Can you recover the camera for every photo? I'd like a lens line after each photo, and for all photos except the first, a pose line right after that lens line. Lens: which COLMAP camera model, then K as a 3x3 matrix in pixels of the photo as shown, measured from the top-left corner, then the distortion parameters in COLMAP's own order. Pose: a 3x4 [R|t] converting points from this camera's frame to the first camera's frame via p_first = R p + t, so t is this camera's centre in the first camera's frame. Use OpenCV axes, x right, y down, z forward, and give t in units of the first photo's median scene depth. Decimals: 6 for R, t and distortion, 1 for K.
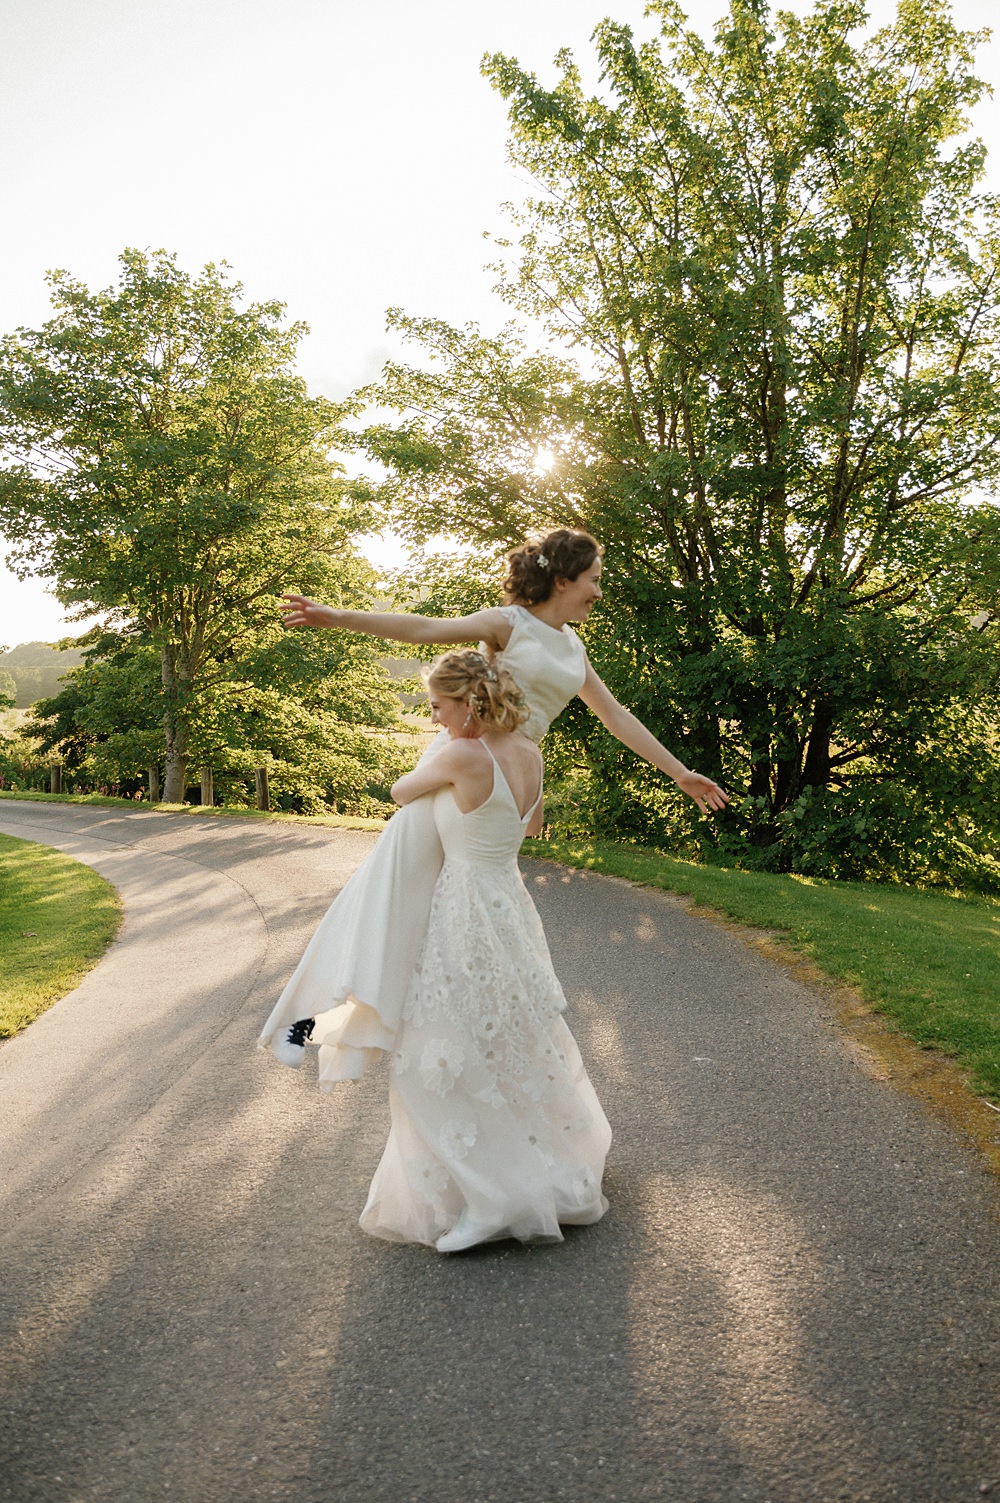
lens RADIAL K [[1146.9, 0, 492.8], [0, 1146.9, 703.0], [0, 0, 1]] dist [0.006787, 0.003239]
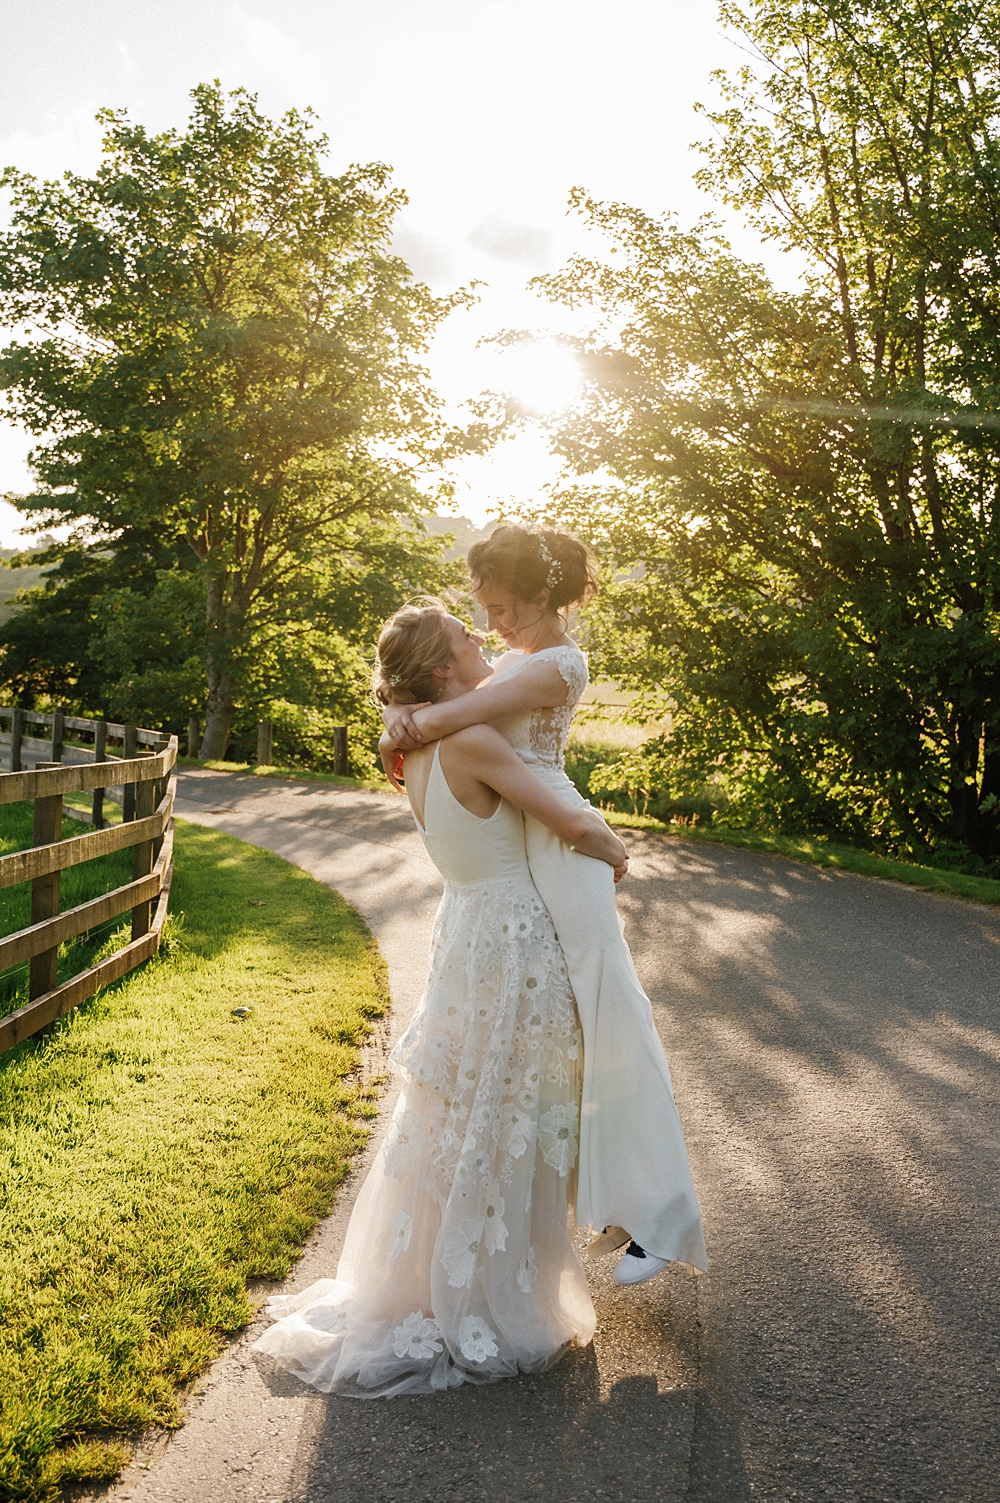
lens RADIAL K [[1382.9, 0, 500.2], [0, 1382.9, 752.4], [0, 0, 1]] dist [-0.012692, -0.002541]
pose [[0.997338, 0.064520, 0.033960, -0.107428], [-0.066504, 0.995921, 0.060983, 0.005236], [-0.029887, -0.063079, 0.997561, -0.016734]]
